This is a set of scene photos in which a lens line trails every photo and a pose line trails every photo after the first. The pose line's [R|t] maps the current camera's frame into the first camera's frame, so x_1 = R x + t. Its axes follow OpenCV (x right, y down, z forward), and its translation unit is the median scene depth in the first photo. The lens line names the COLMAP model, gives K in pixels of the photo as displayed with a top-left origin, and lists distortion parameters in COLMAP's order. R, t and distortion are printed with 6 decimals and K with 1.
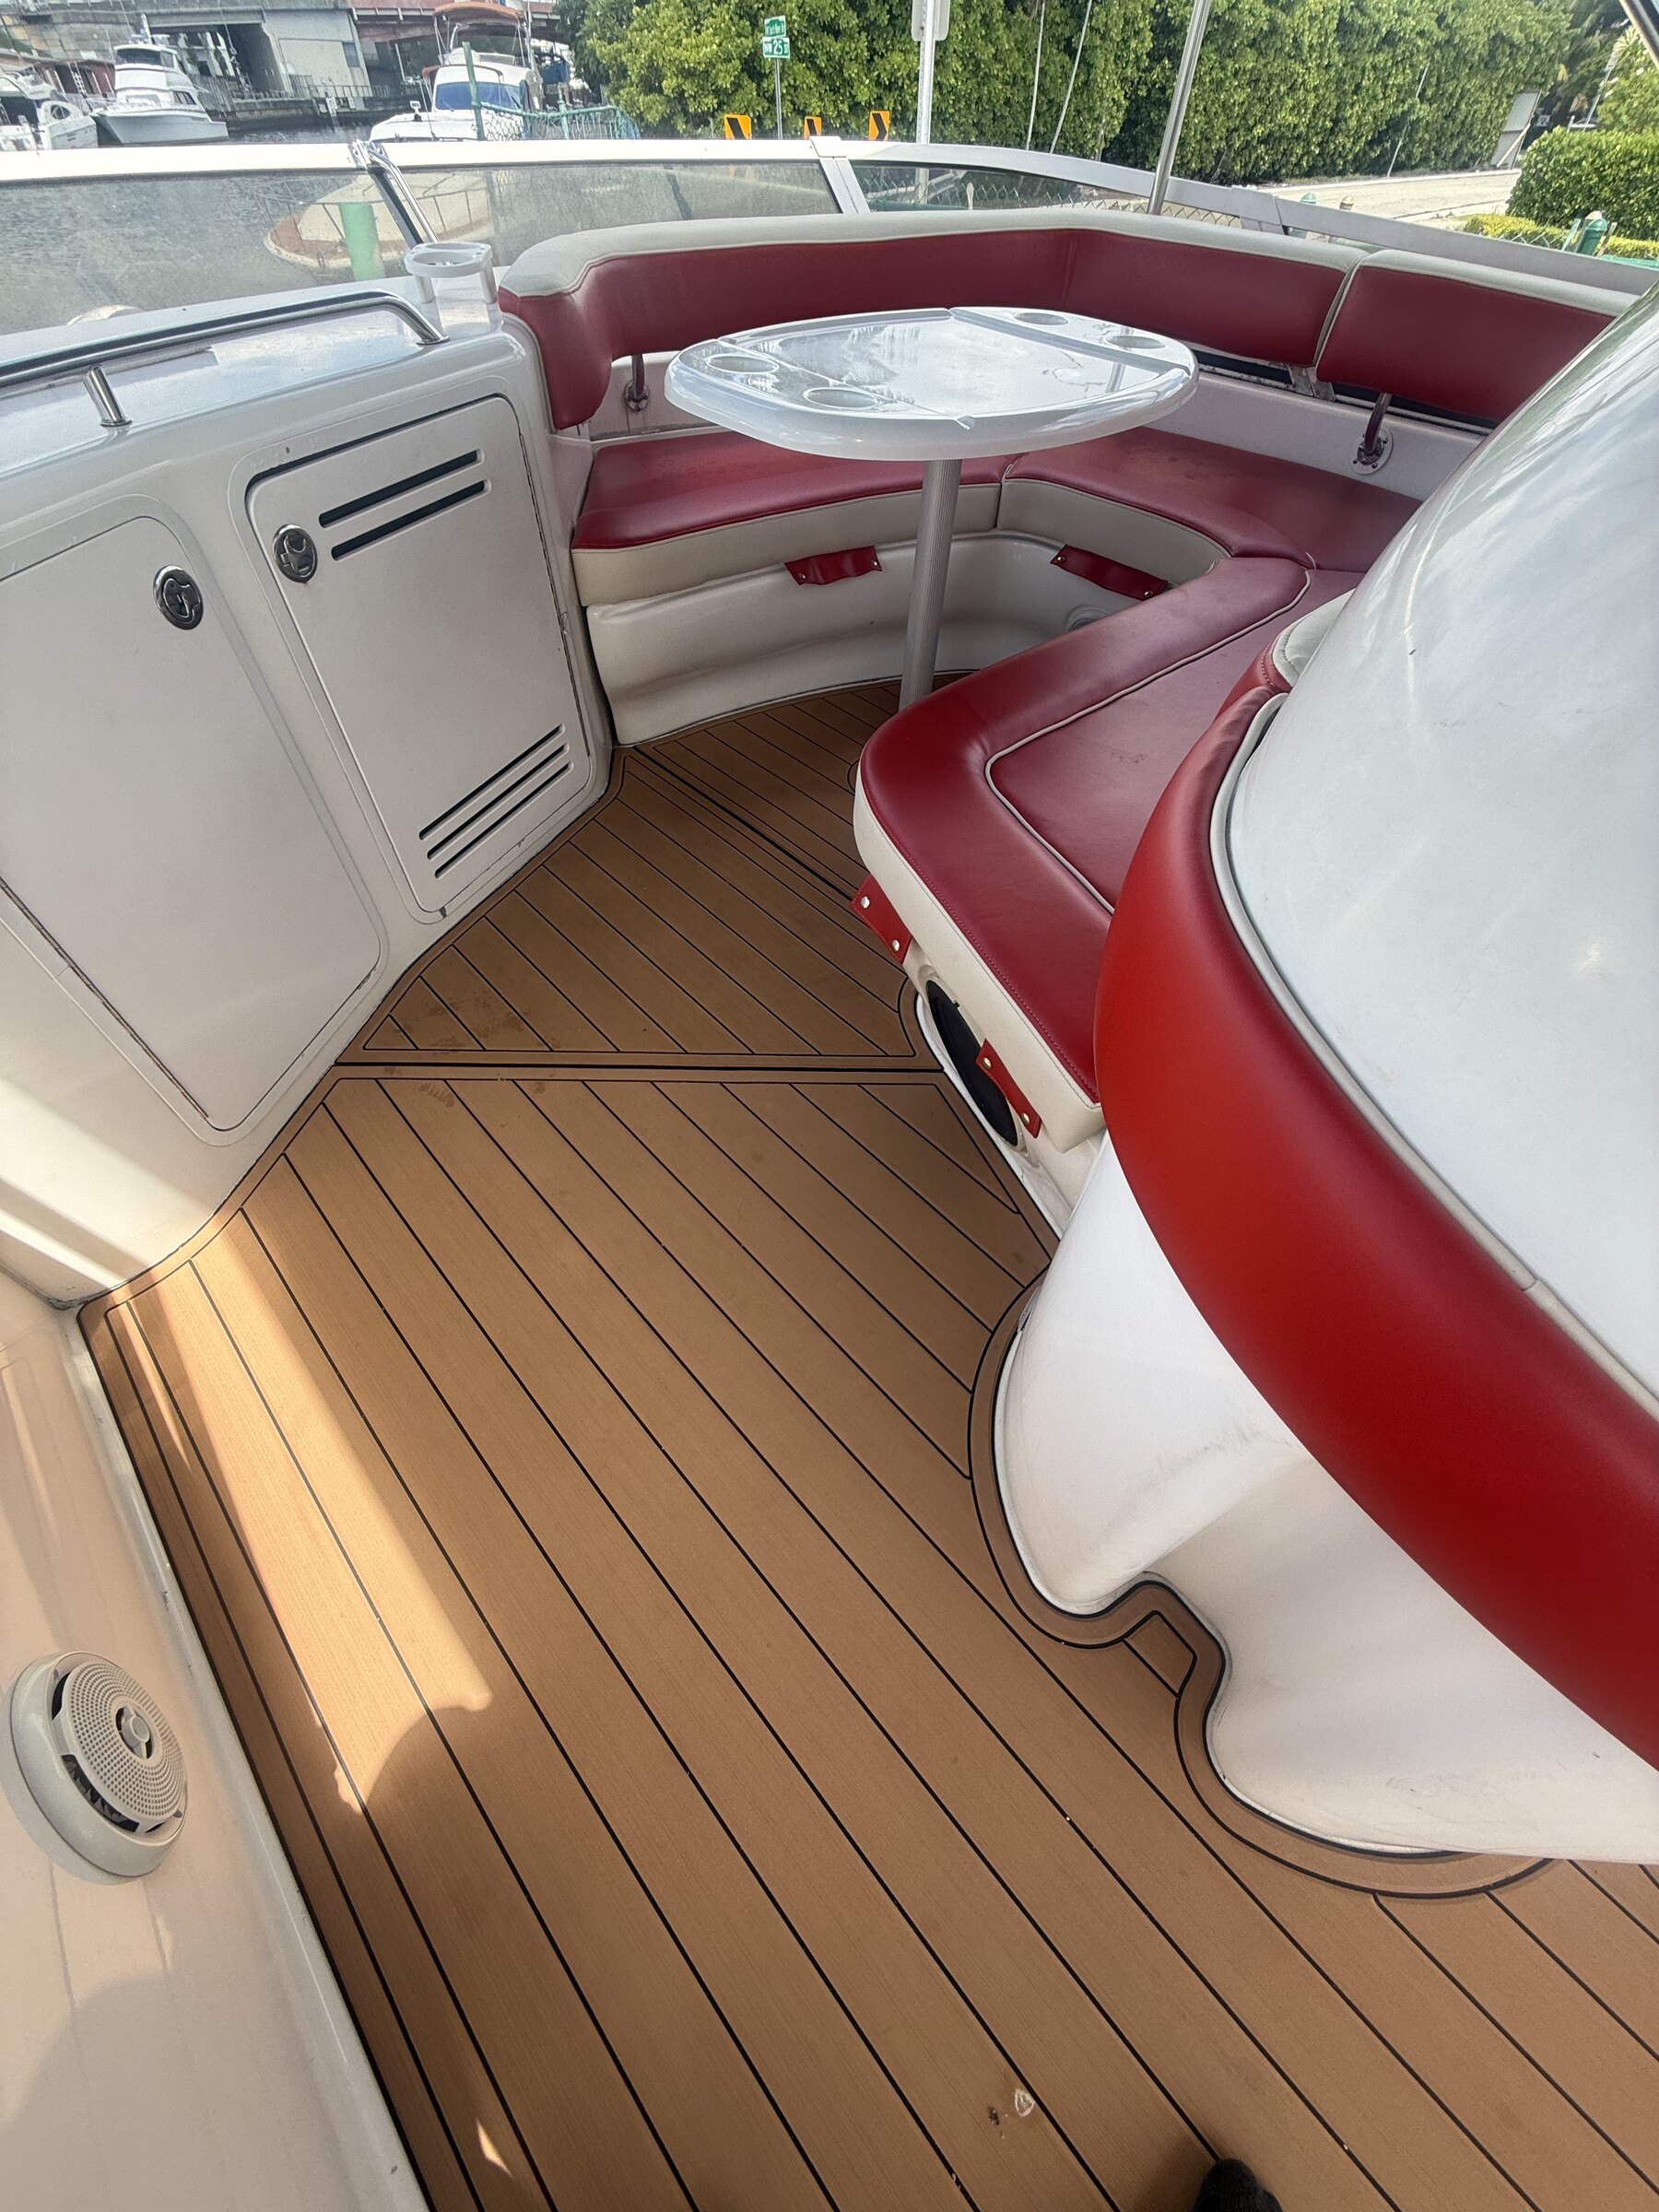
lens RADIAL K [[884.2, 0, 833.3], [0, 884.2, 1104.0], [0, 0, 1]] dist [0.000201, 0.001037]
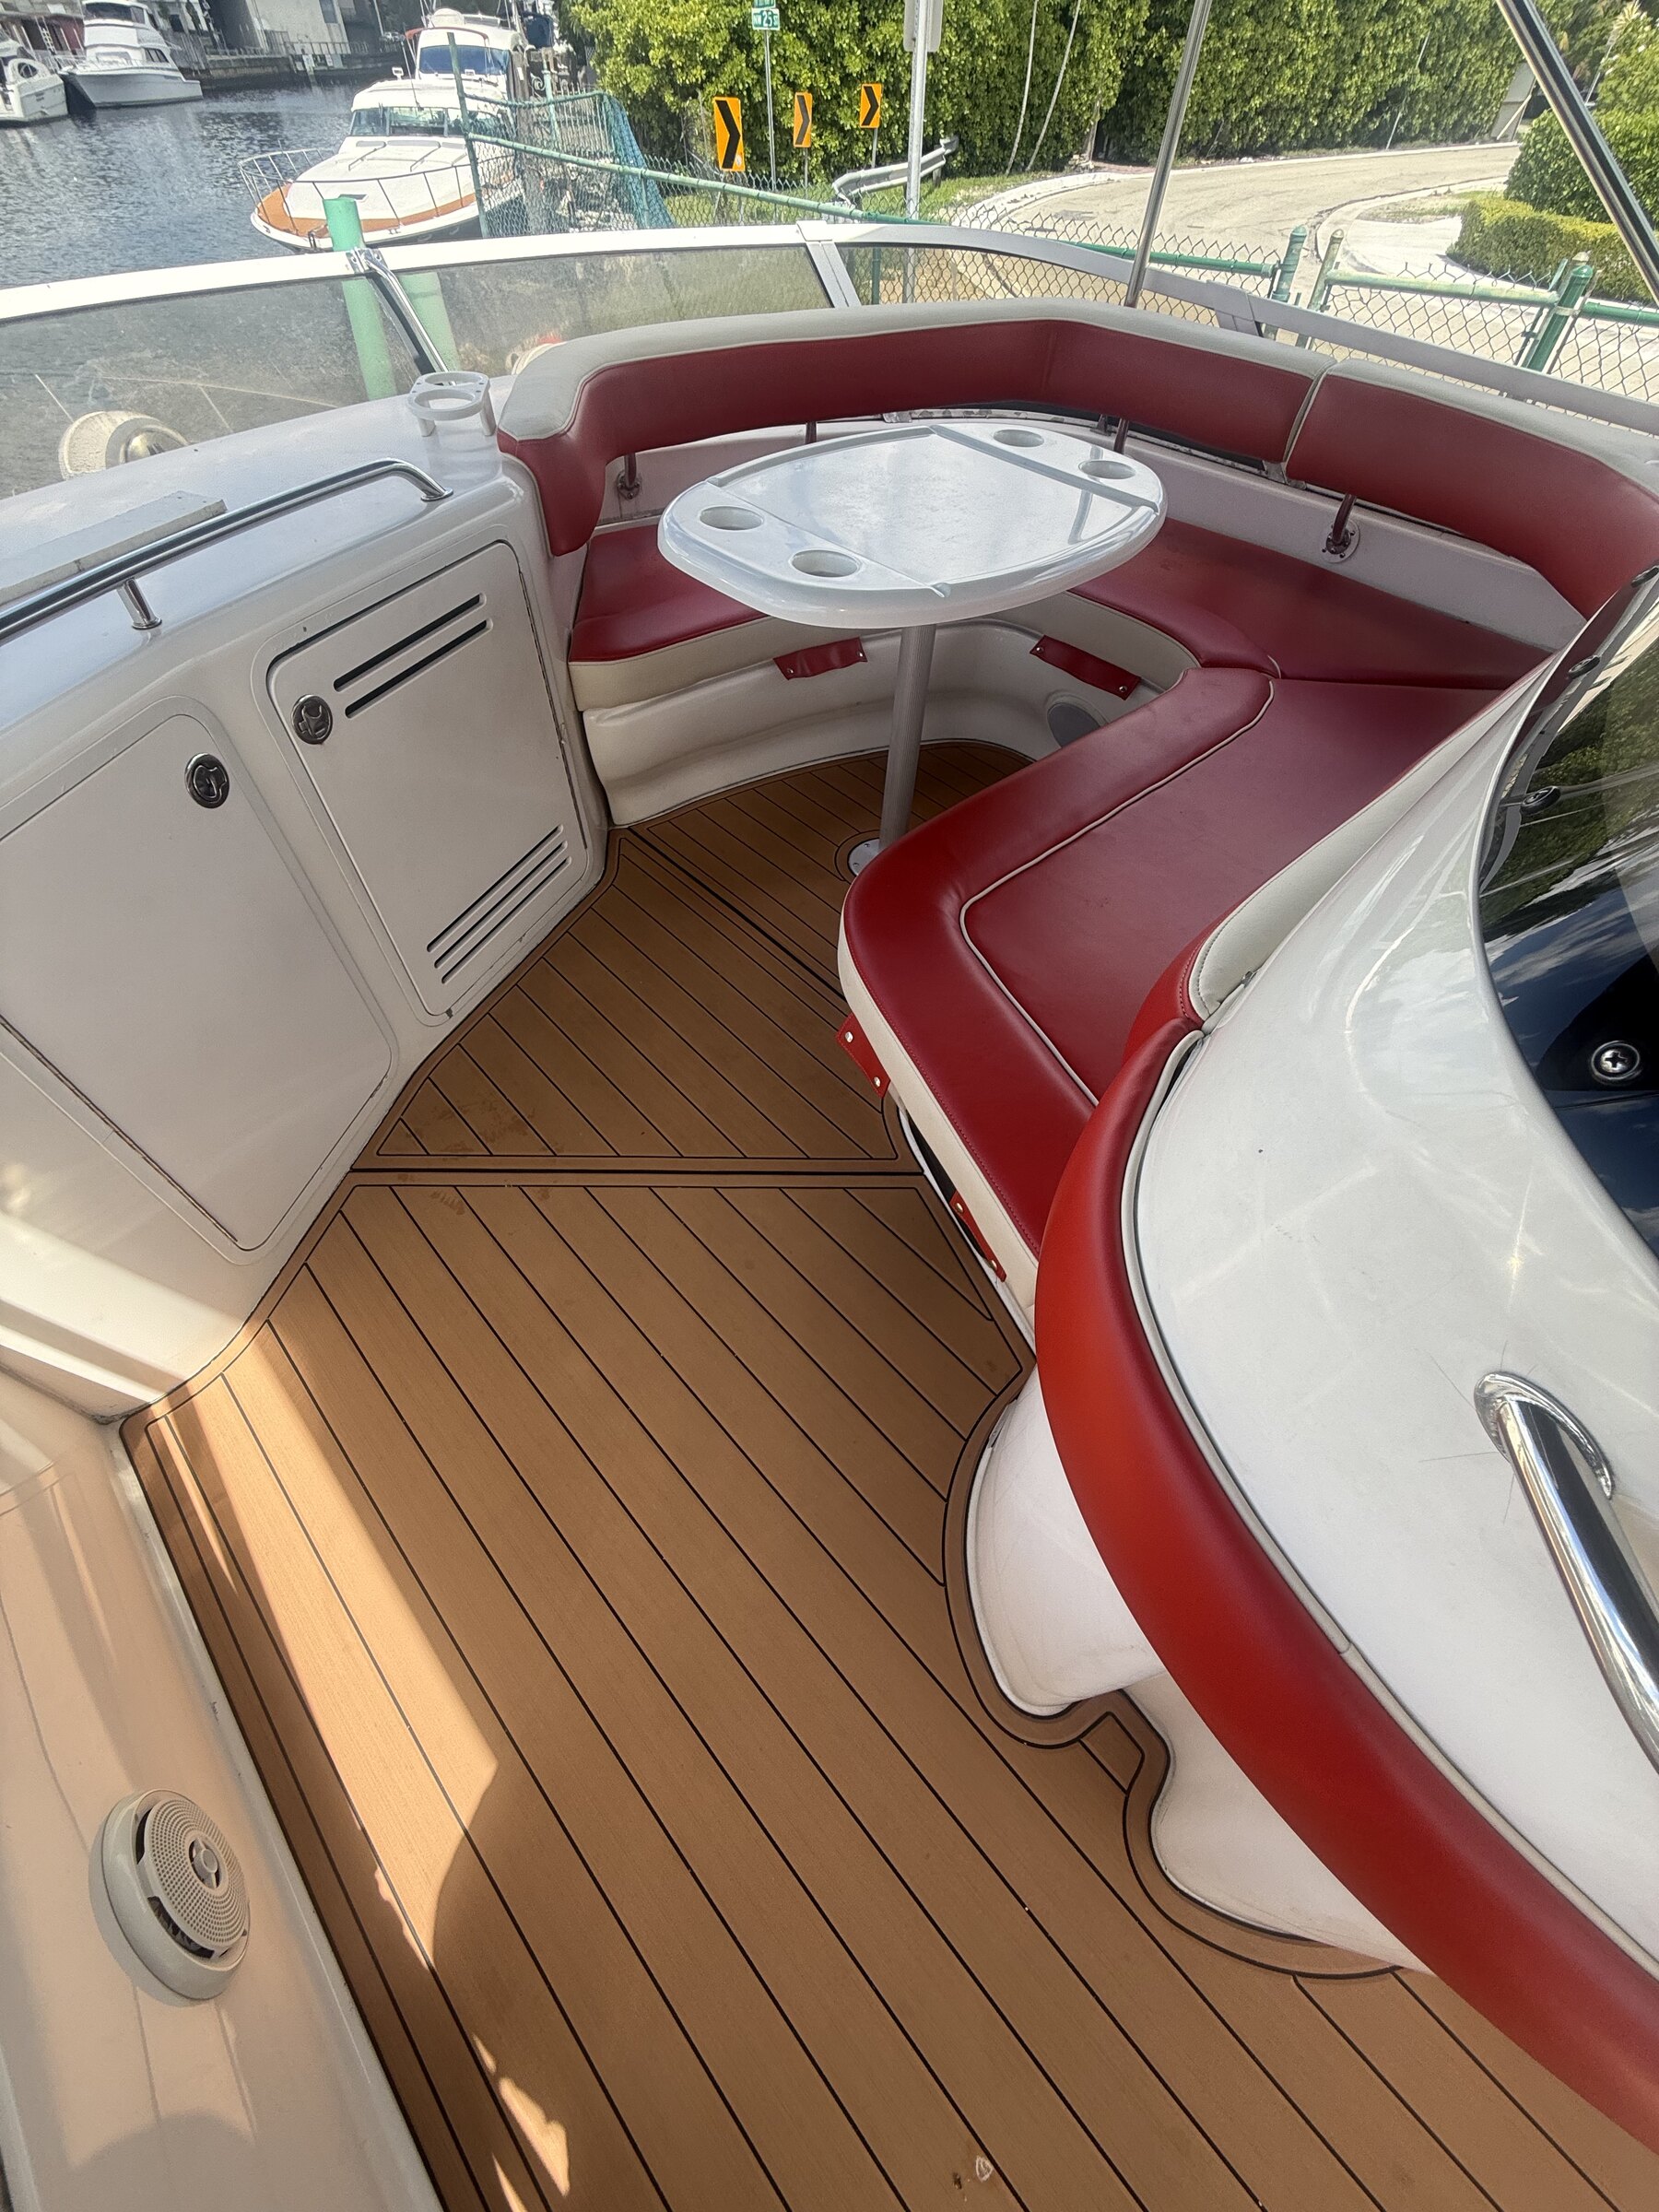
lens RADIAL K [[884.2, 0, 833.6], [0, 884.2, 1105.3], [0, 0, 1]] dist [0.000201, 0.001037]
pose [[0.999971, -0.003277, 0.006835, 0.009184], [0.003139, 0.999792, 0.020128, -0.148330], [-0.006900, -0.020106, 0.999774, -0.065661]]
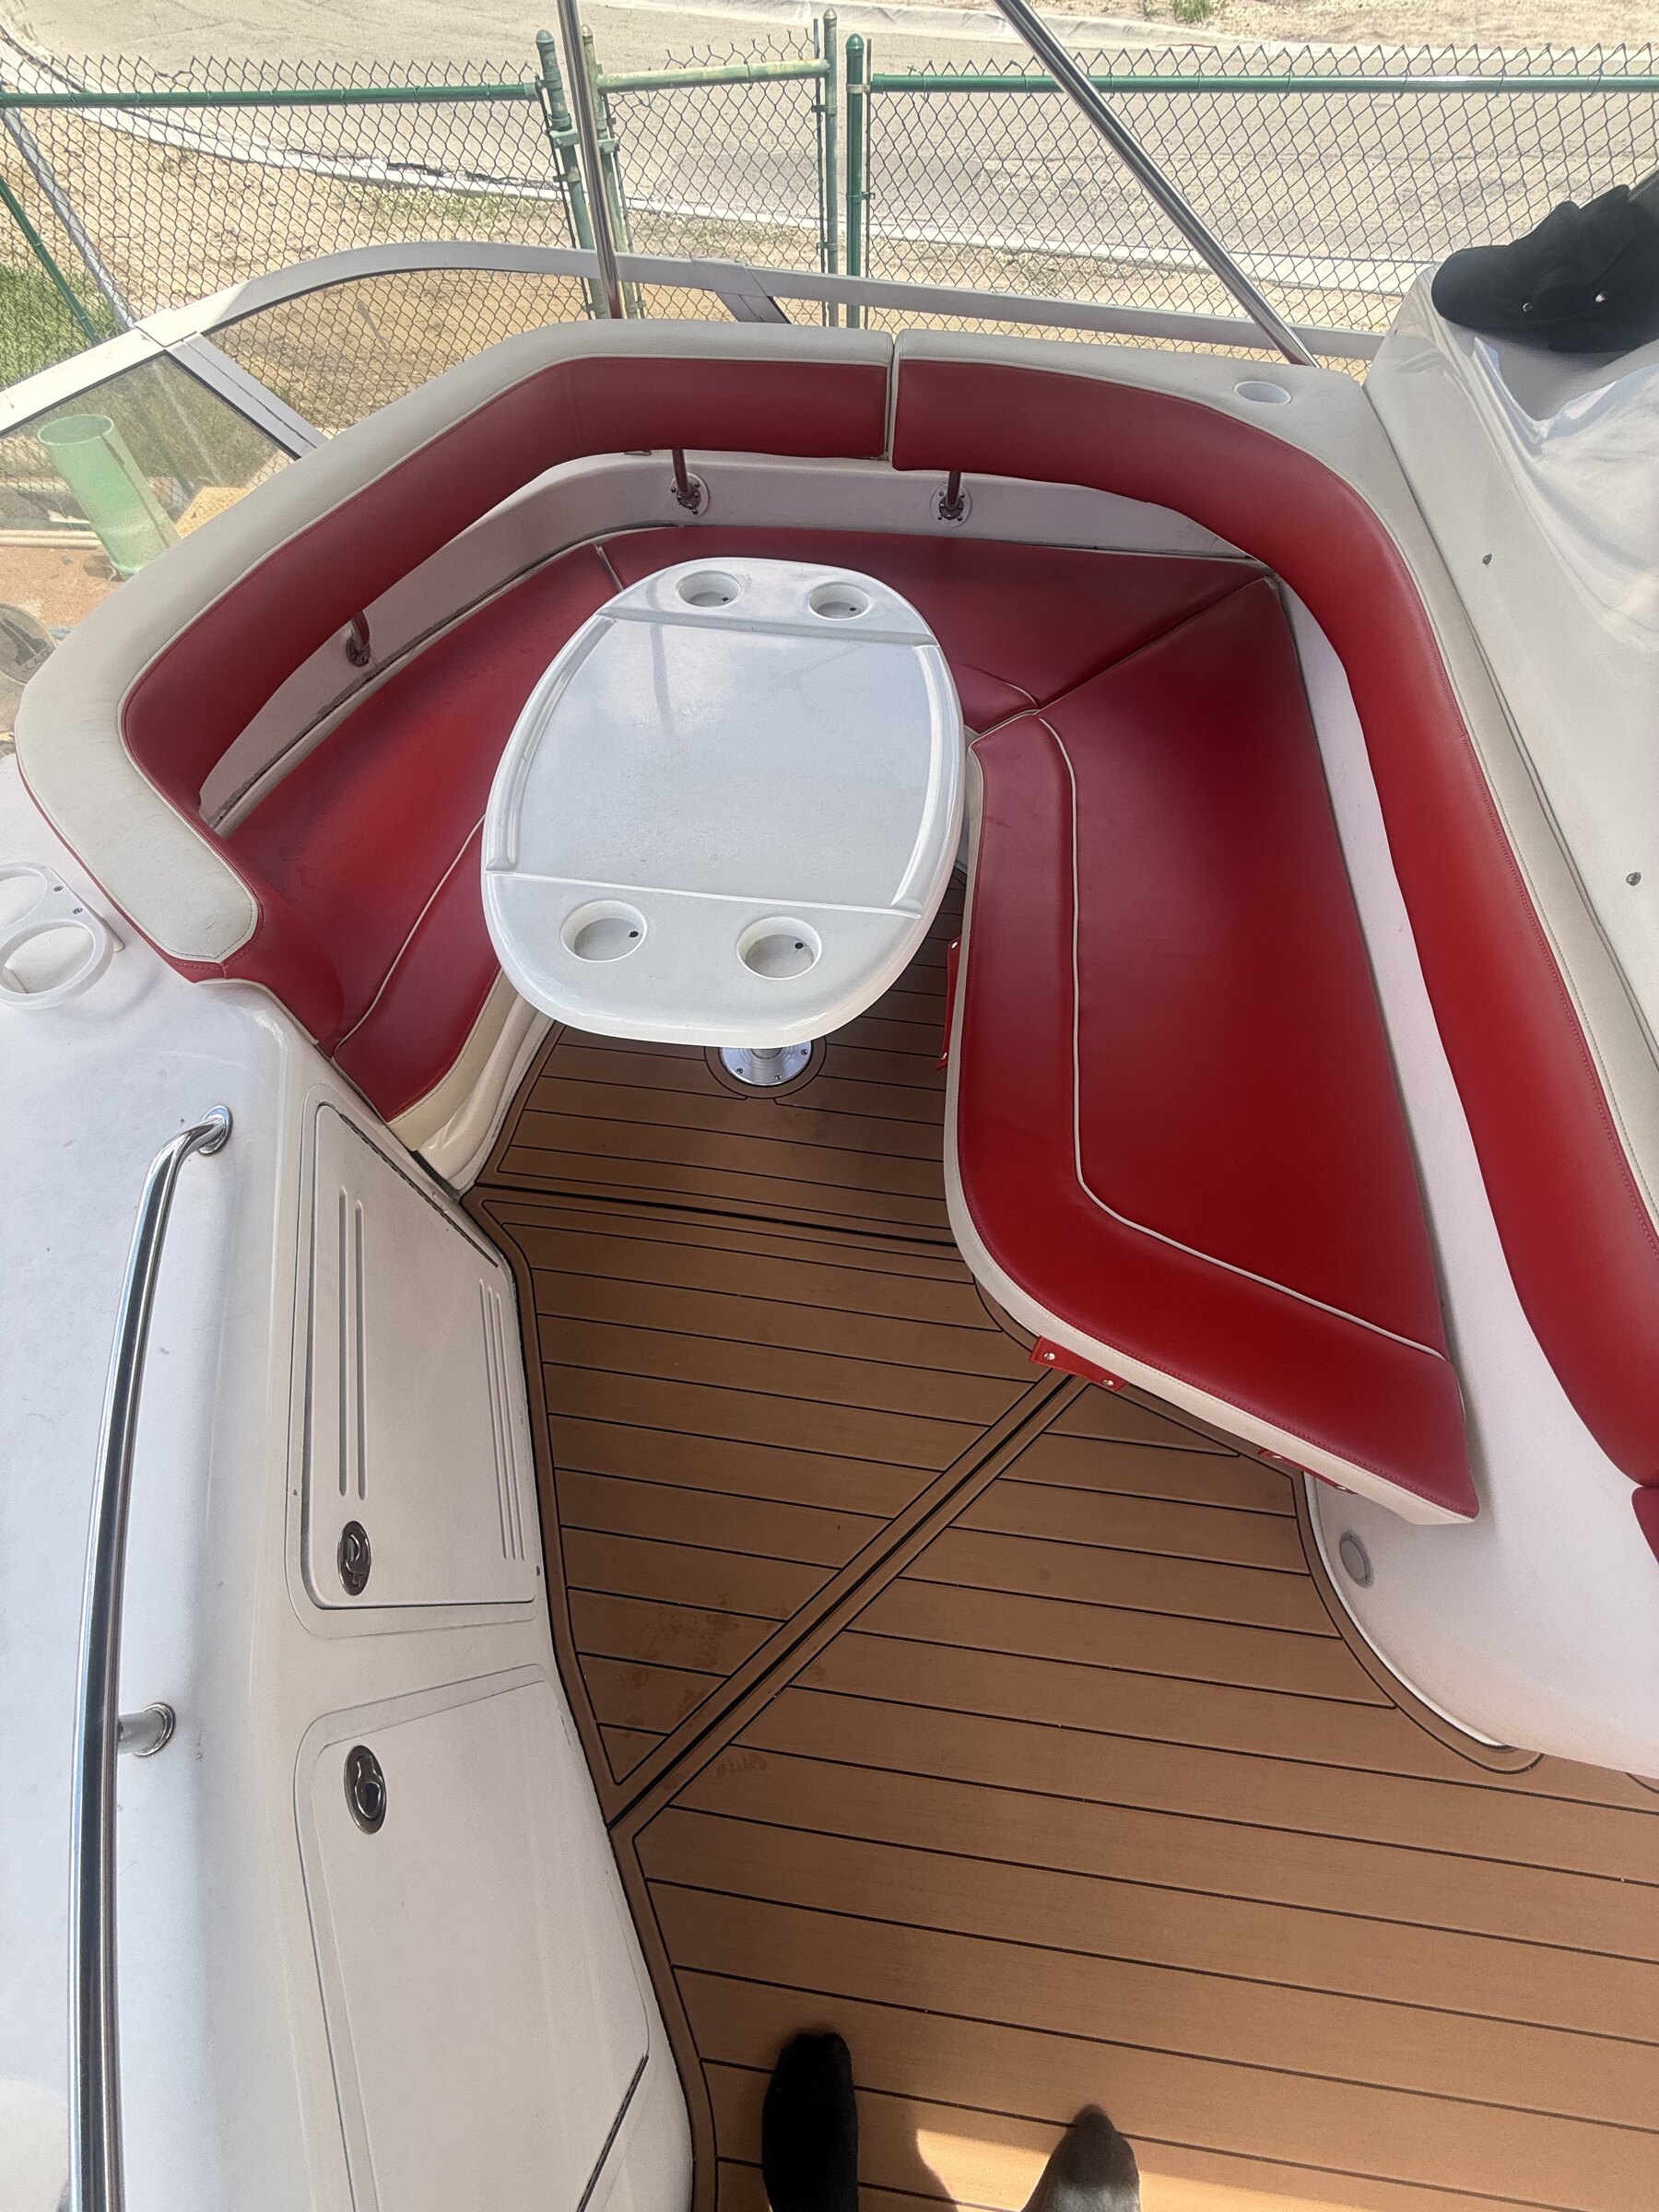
lens RADIAL K [[884.2, 0, 827.1], [0, 884.2, 1099.6], [0, 0, 1]] dist [0.000201, 0.001037]
pose [[0.765043, -0.569723, 0.300210, -0.265145], [0.507853, 0.820403, 0.262726, -0.775003], [-0.395974, -0.048534, 0.916978, 0.163520]]
